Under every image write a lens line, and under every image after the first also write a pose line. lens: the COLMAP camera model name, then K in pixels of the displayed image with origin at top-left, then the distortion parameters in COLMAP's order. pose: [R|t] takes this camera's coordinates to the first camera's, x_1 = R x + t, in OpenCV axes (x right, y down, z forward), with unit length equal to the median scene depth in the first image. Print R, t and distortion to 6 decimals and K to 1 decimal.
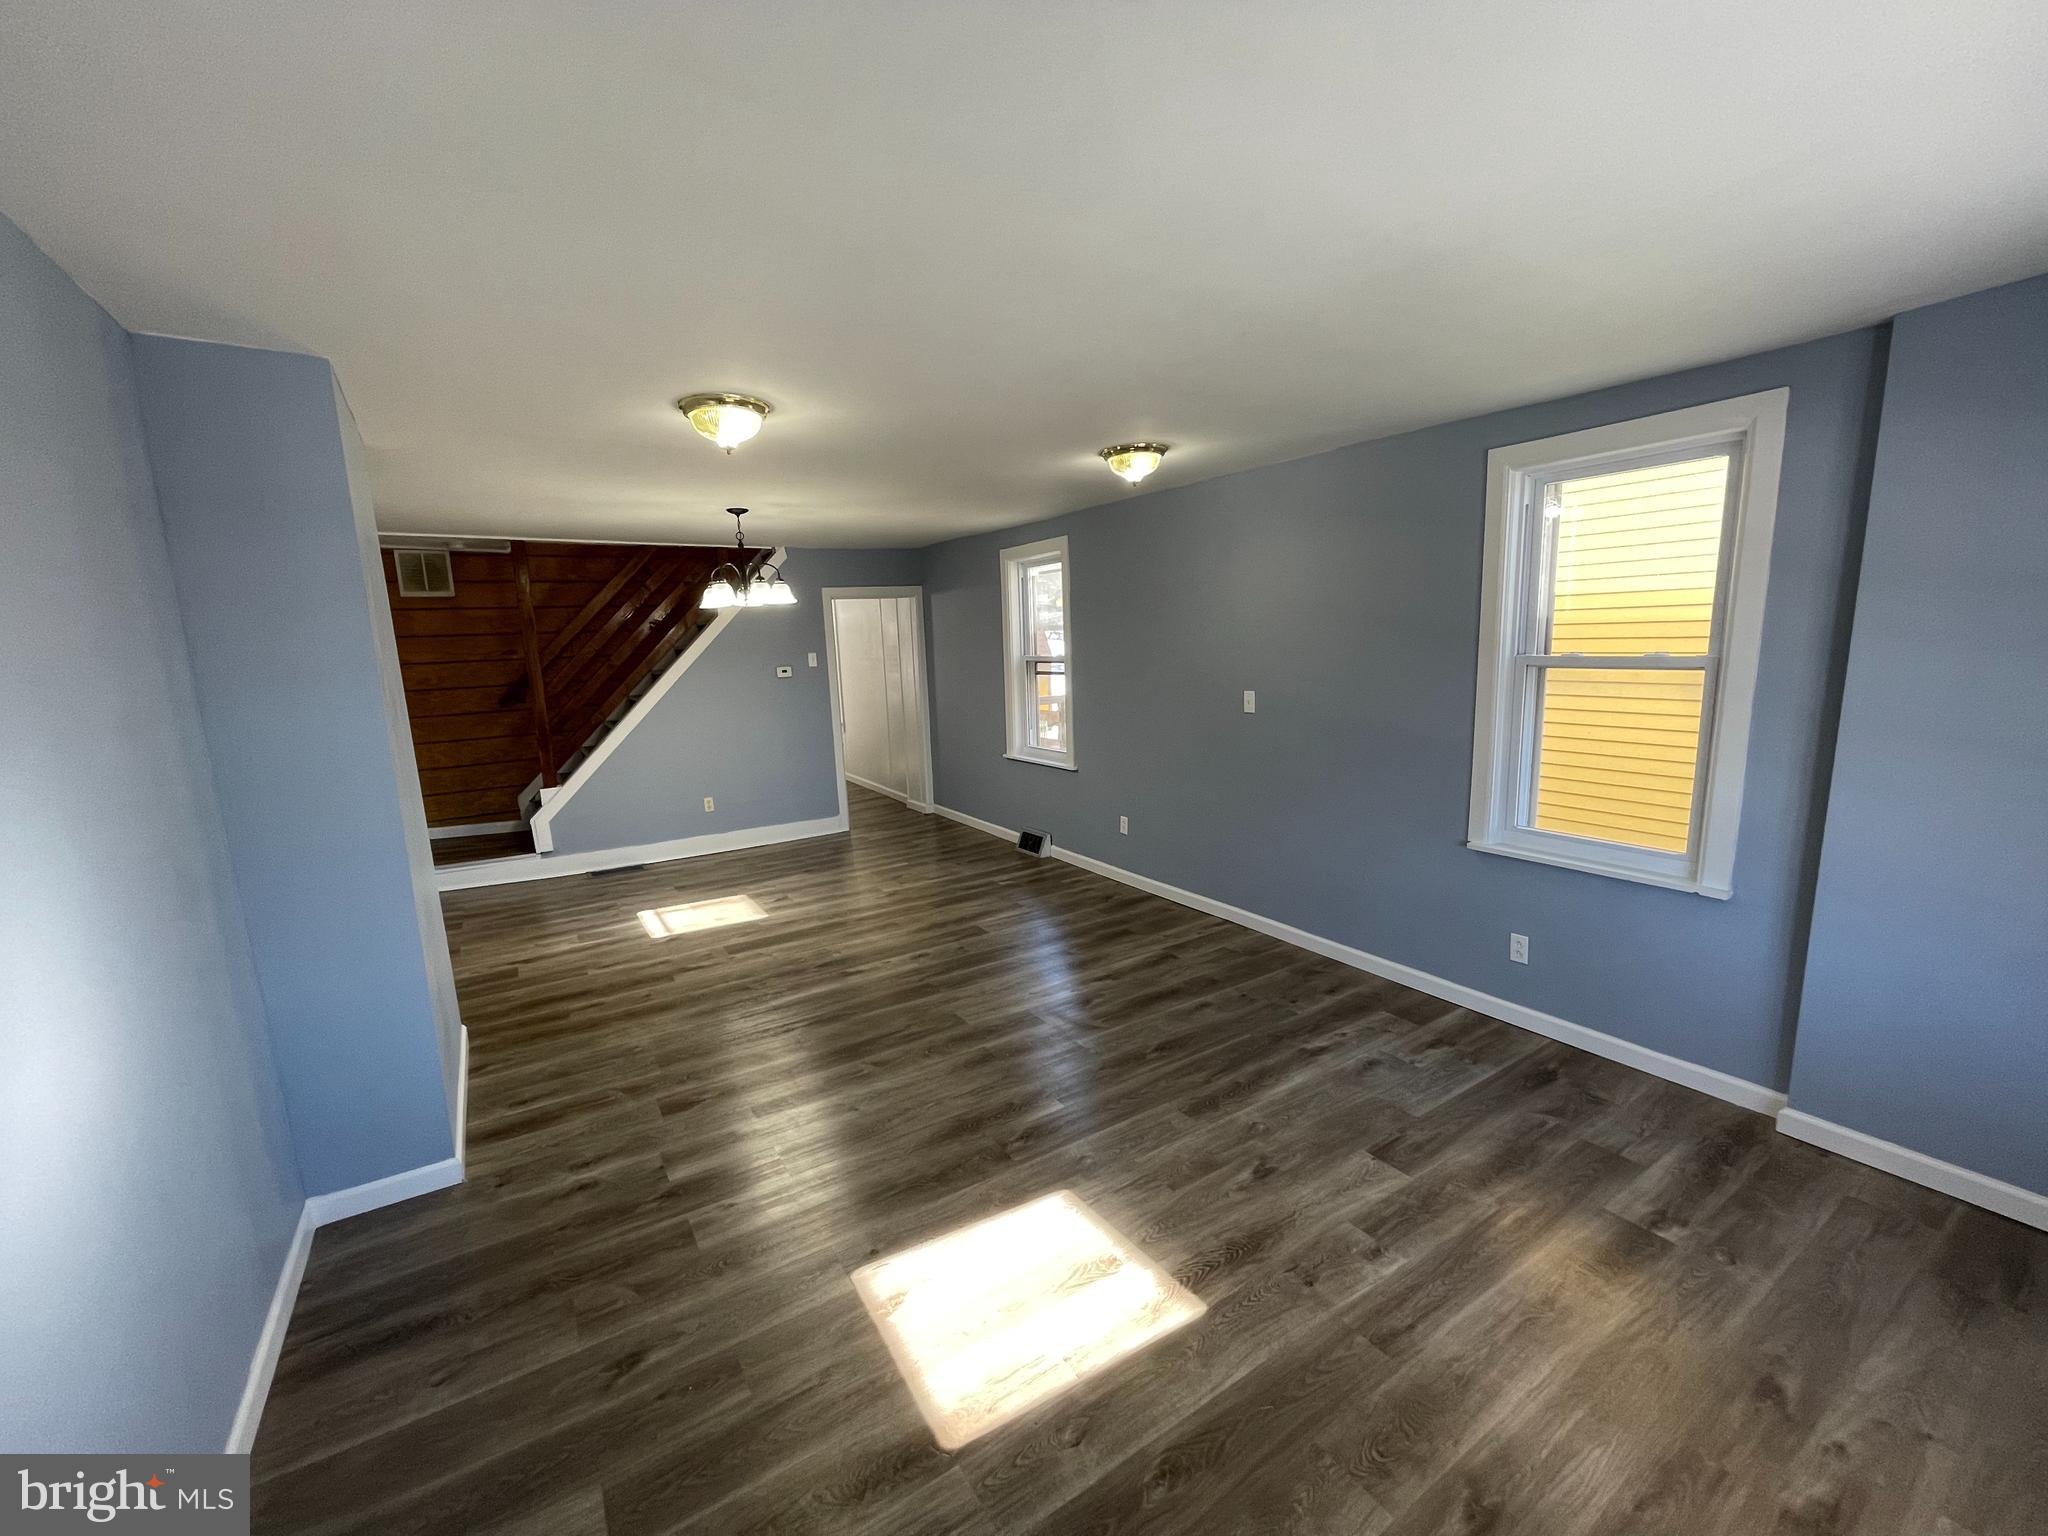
lens RADIAL K [[824.0, 0, 1016.2], [0, 824.0, 779.3], [0, 0, 1]] dist [-0.002366, 0.001152]
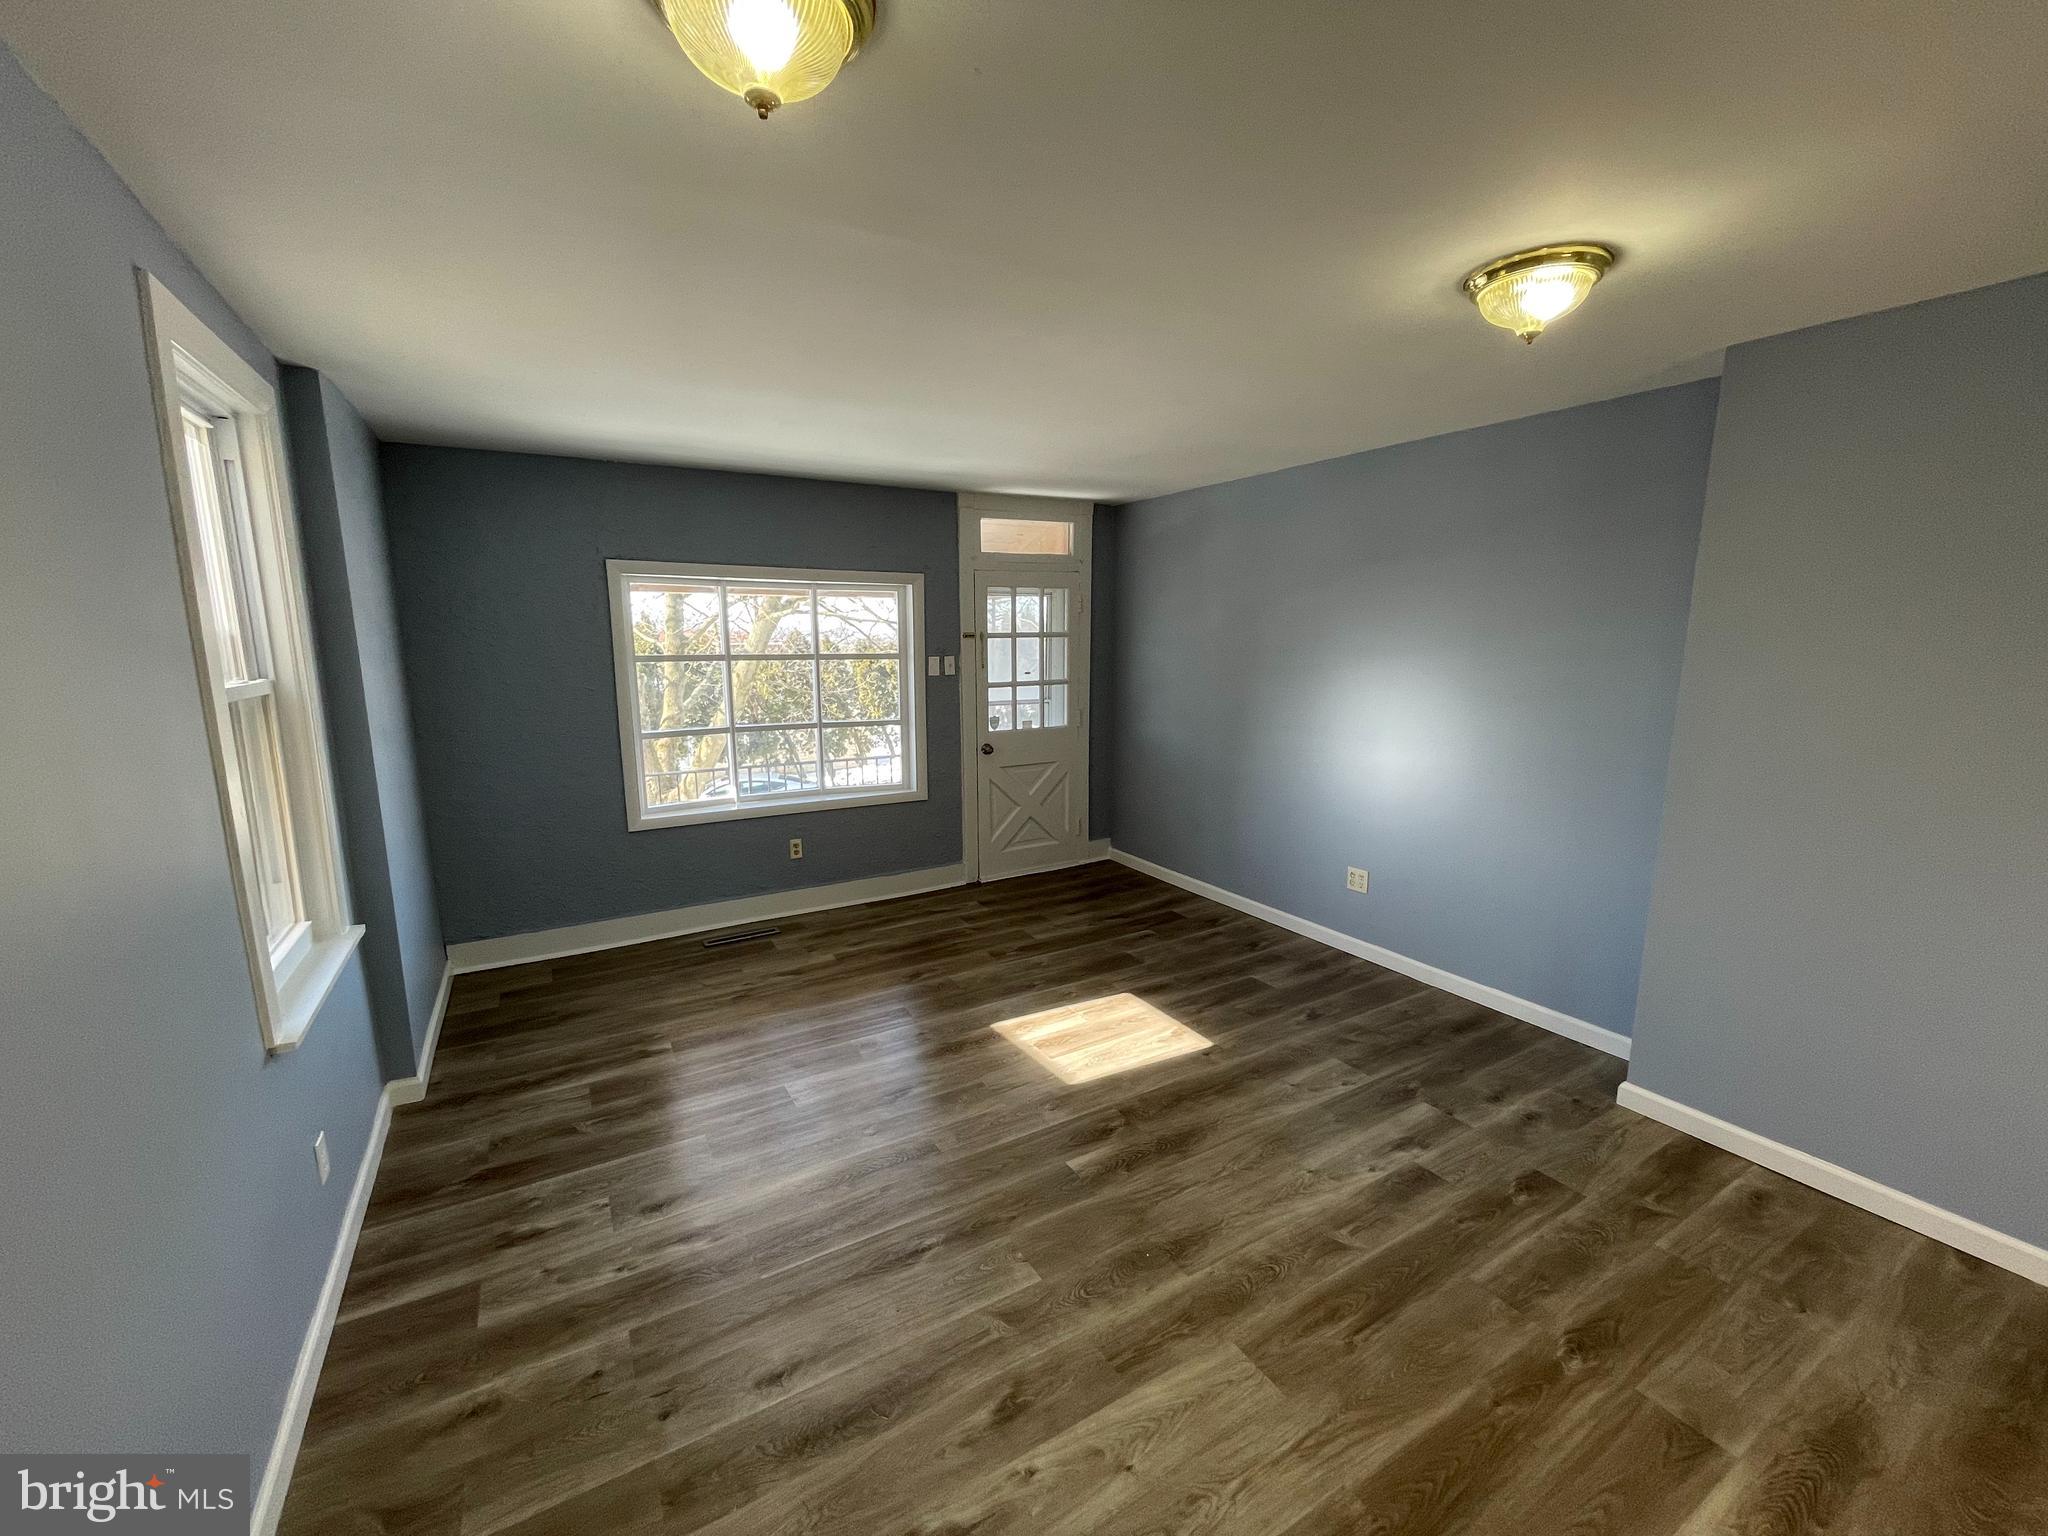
lens RADIAL K [[824.0, 0, 1022.2], [0, 824.0, 783.6], [0, 0, 1]] dist [-0.002366, 0.001152]
pose [[-0.998892, 0.032177, 0.034335, 0.039372], [0.042053, 0.937834, 0.344527, -0.180190], [-0.021115, 0.345590, -0.938148, 1.060995]]
